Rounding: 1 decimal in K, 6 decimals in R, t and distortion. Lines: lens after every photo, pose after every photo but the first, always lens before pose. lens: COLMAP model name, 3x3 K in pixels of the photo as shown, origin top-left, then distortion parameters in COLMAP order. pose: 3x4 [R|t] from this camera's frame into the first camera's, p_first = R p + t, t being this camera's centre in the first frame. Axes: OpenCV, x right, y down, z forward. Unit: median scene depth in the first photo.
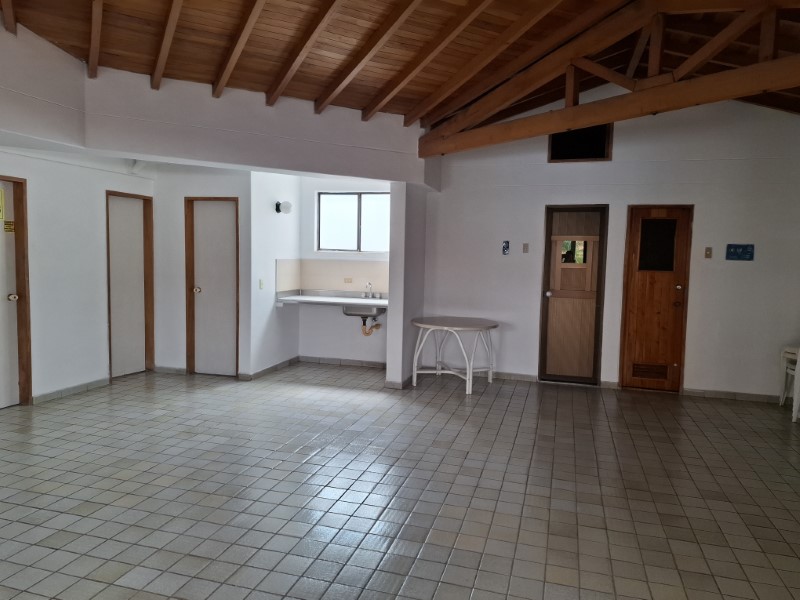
lens RADIAL K [[539.1, 0, 404.6], [0, 539.1, 299.5], [0, 0, 1]] dist [0.116590, -0.136982]
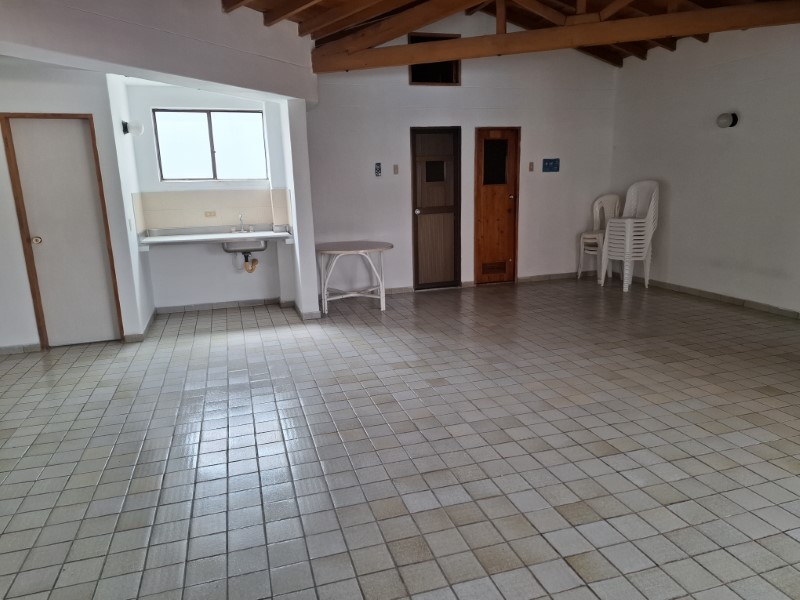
lens RADIAL K [[539.1, 0, 404.6], [0, 539.1, 299.5], [0, 0, 1]] dist [0.116590, -0.136982]
pose [[0.843282, -0.161946, 0.512493, -0.366023], [0.095036, 0.983430, 0.154383, -0.006399], [-0.529002, -0.081483, 0.844699, 0.077033]]
